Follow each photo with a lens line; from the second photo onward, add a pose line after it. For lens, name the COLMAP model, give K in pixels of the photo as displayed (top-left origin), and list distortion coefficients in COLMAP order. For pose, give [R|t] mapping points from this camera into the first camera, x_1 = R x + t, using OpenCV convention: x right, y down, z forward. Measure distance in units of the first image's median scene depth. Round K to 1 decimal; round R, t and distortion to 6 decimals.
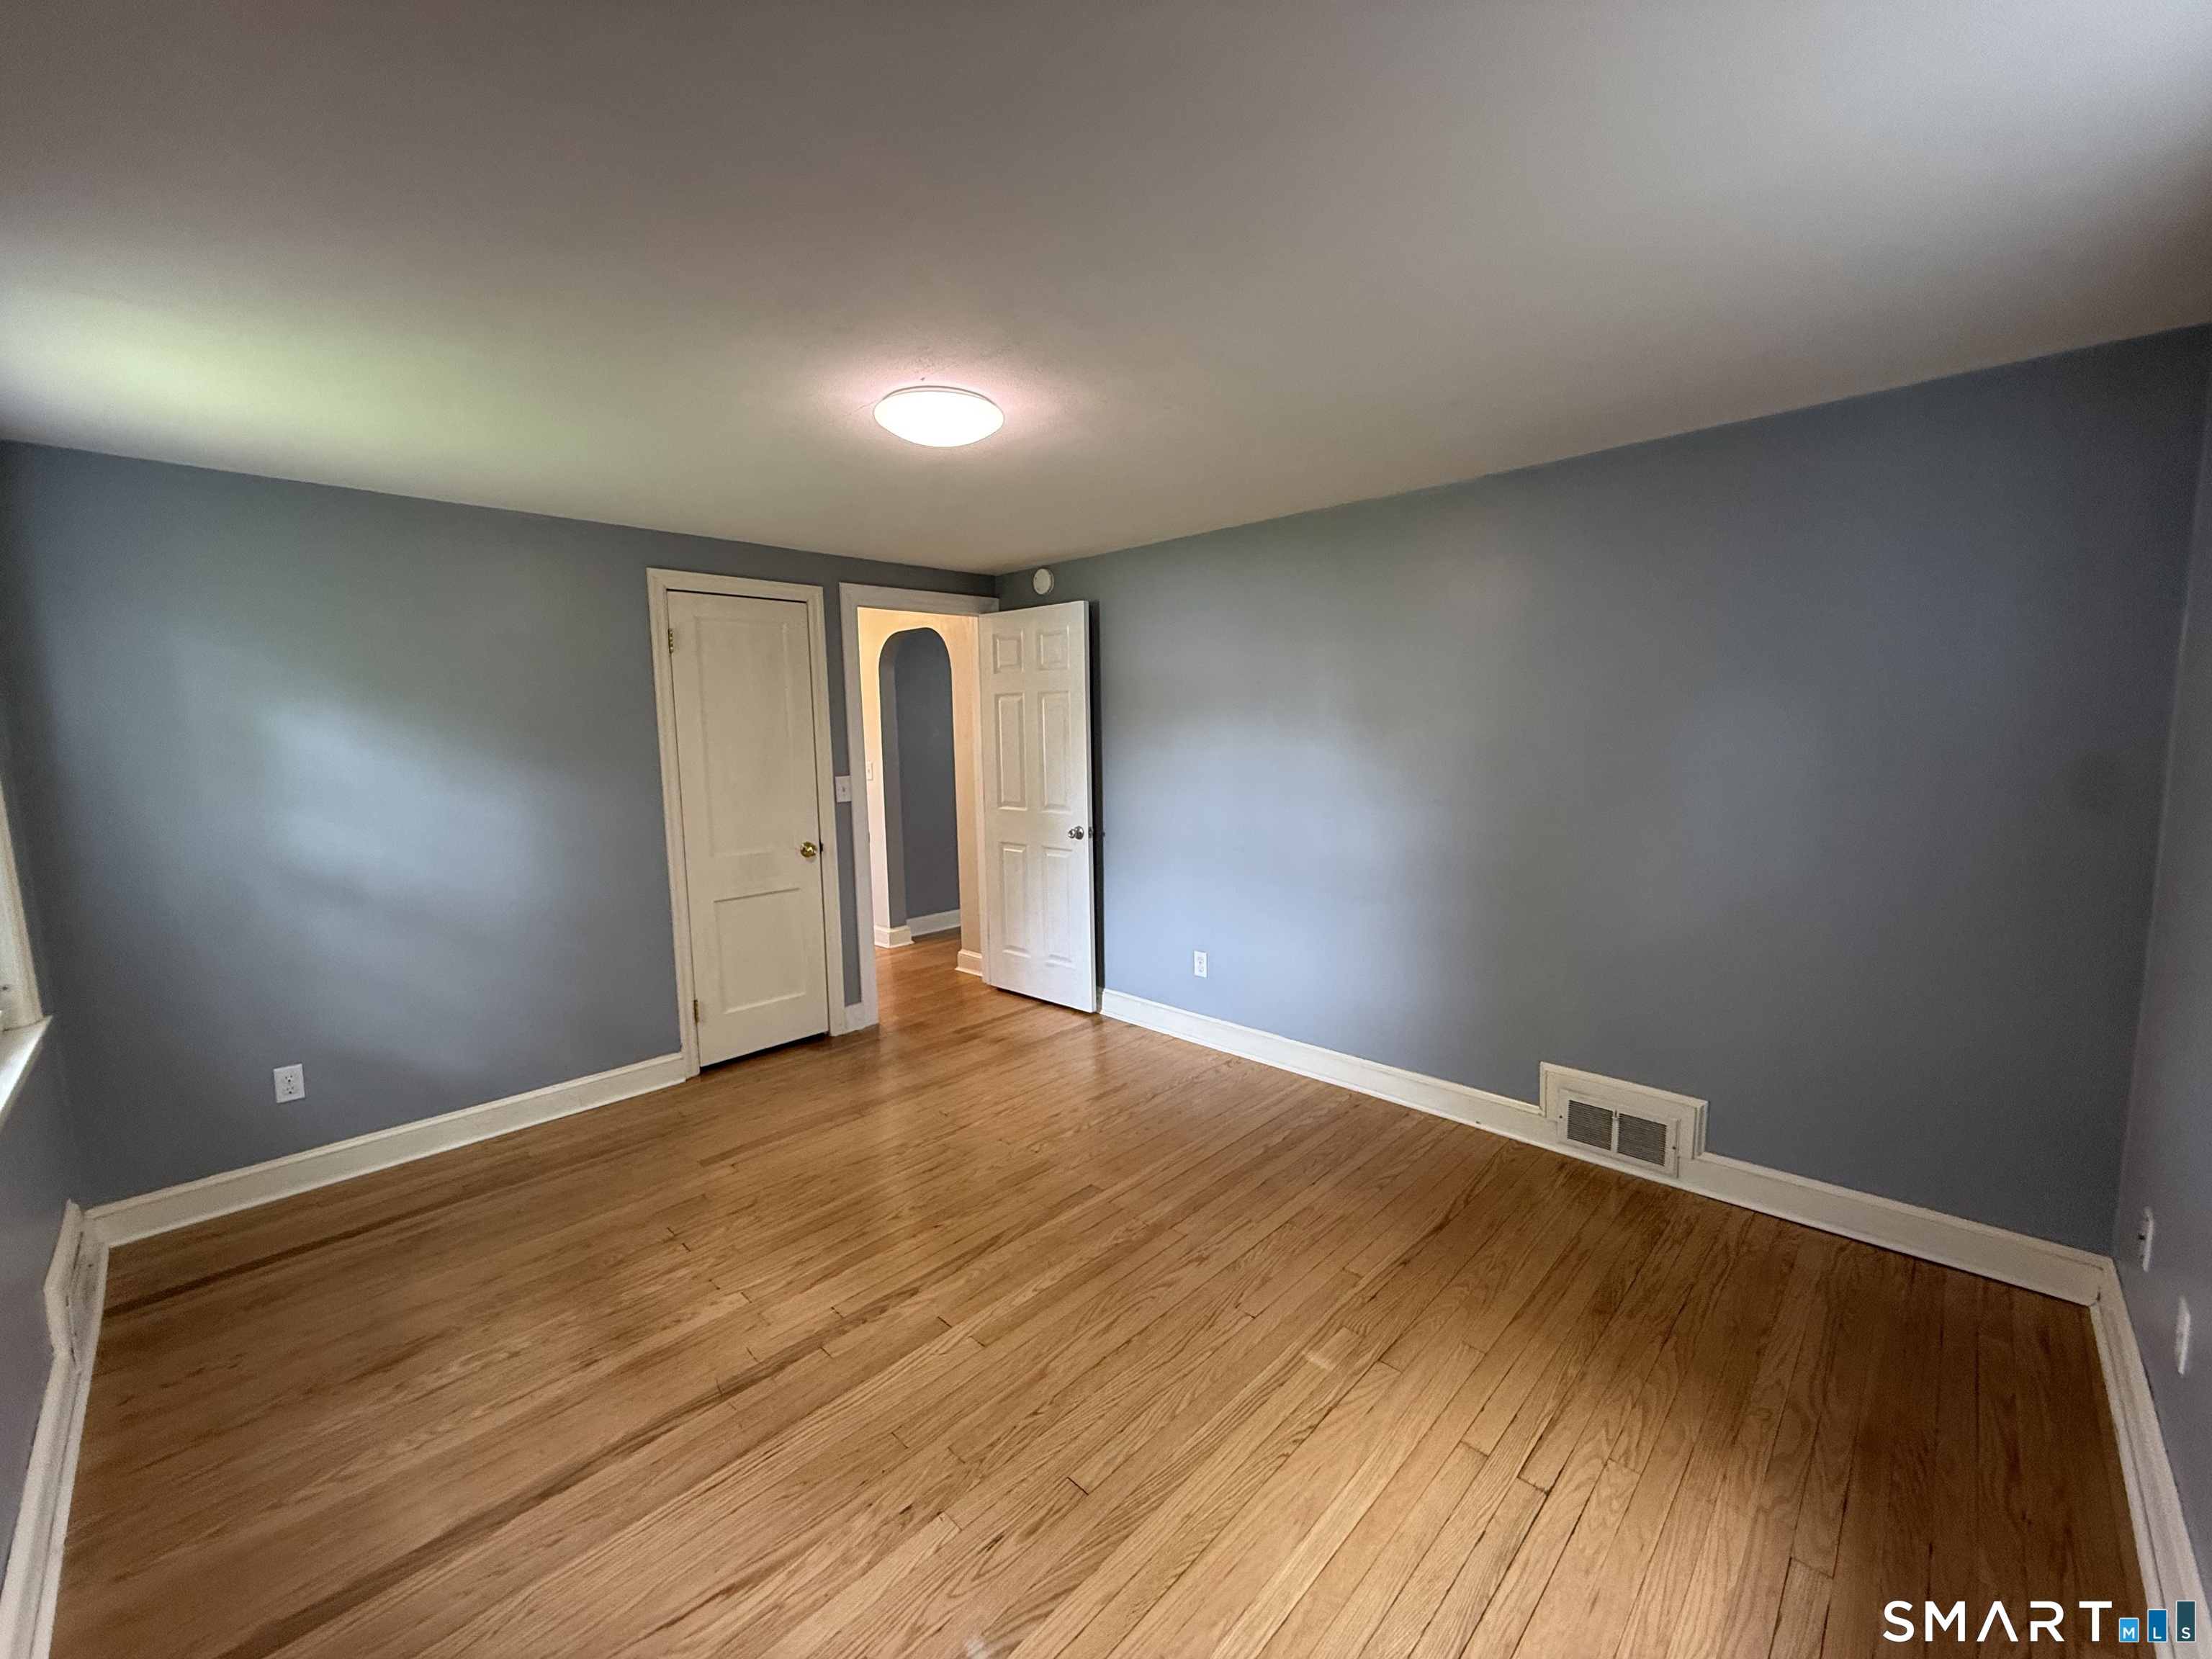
lens RADIAL K [[878.1, 0, 1092.2], [0, 878.1, 832.2], [0, 0, 1]] dist [-0.001104, 0.000303]
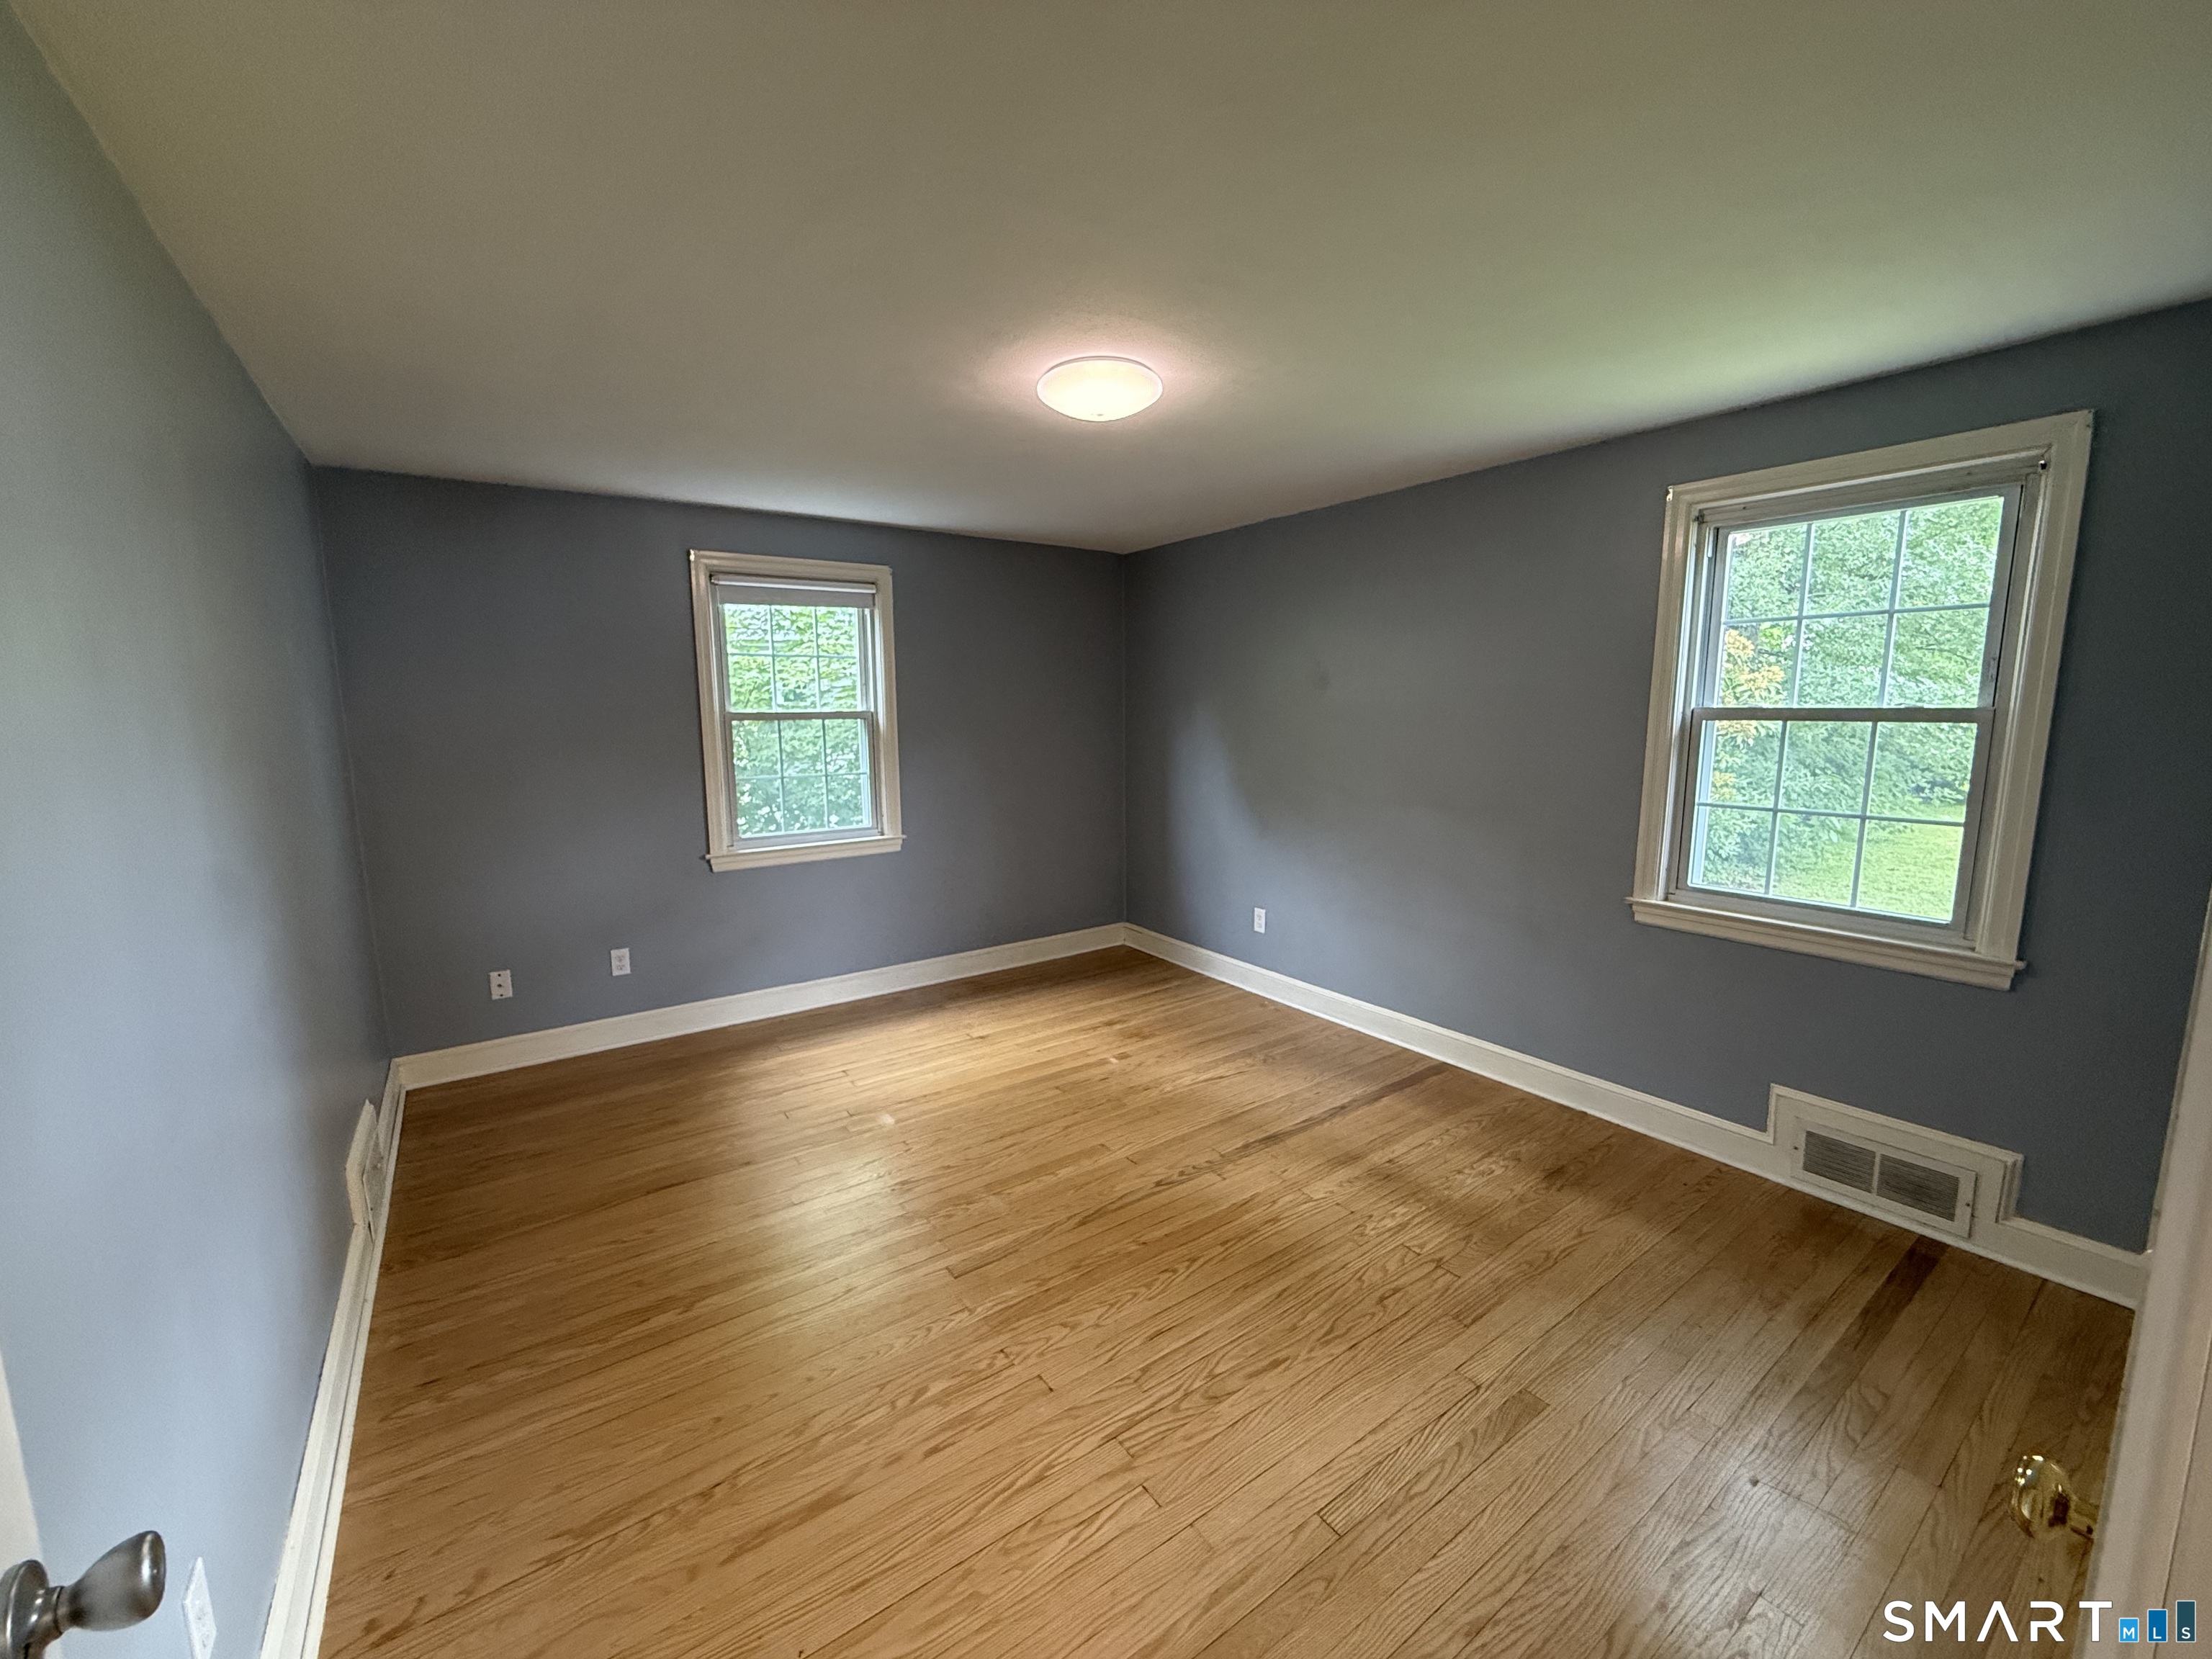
lens RADIAL K [[878.1, 0, 1089.1], [0, 878.1, 828.4], [0, 0, 1]] dist [-0.001104, 0.000303]
pose [[-0.982491, 0.003659, 0.186276, -0.262642], [0.052772, 0.964328, 0.259396, -0.186996], [-0.178682, 0.264684, -0.947637, 1.583782]]
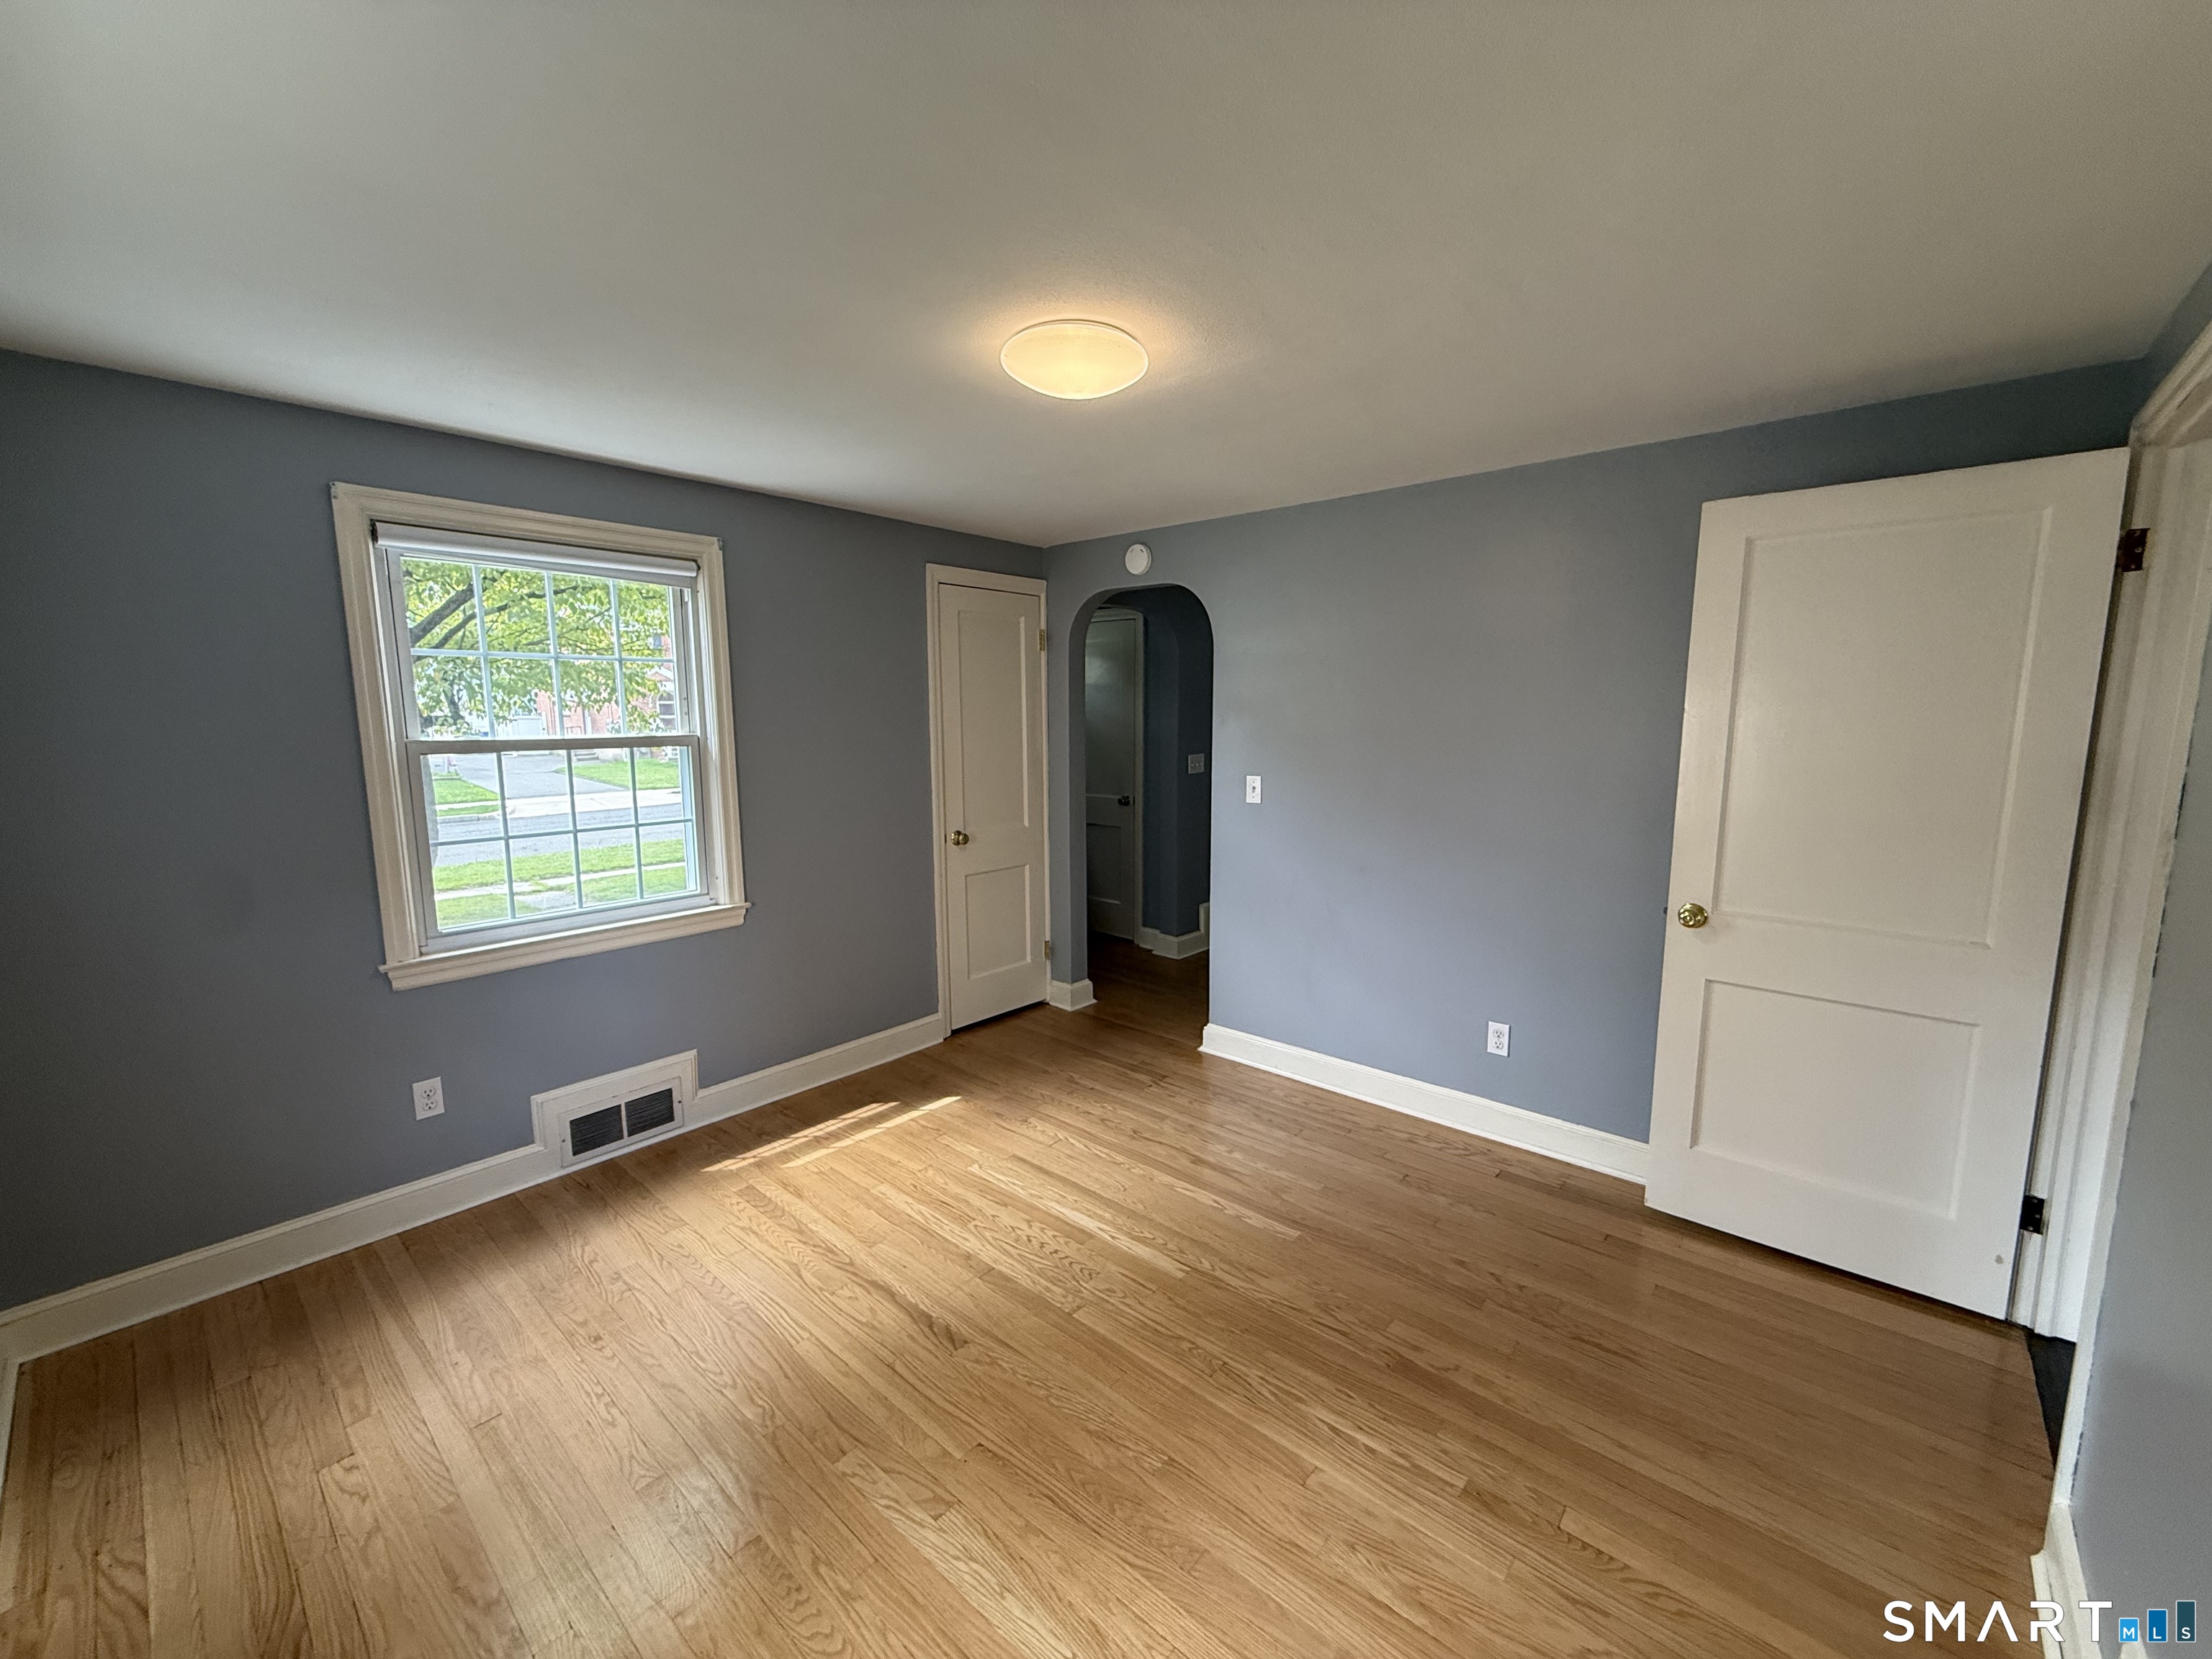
lens RADIAL K [[878.1, 0, 1103.7], [0, 878.1, 829.4], [0, 0, 1]] dist [-0.001104, 0.000303]
pose [[0.050543, 0.153096, -0.986918, 0.149682], [-0.117093, 0.982274, 0.146379, -0.153523], [0.991834, 0.108163, 0.067573, 1.171513]]
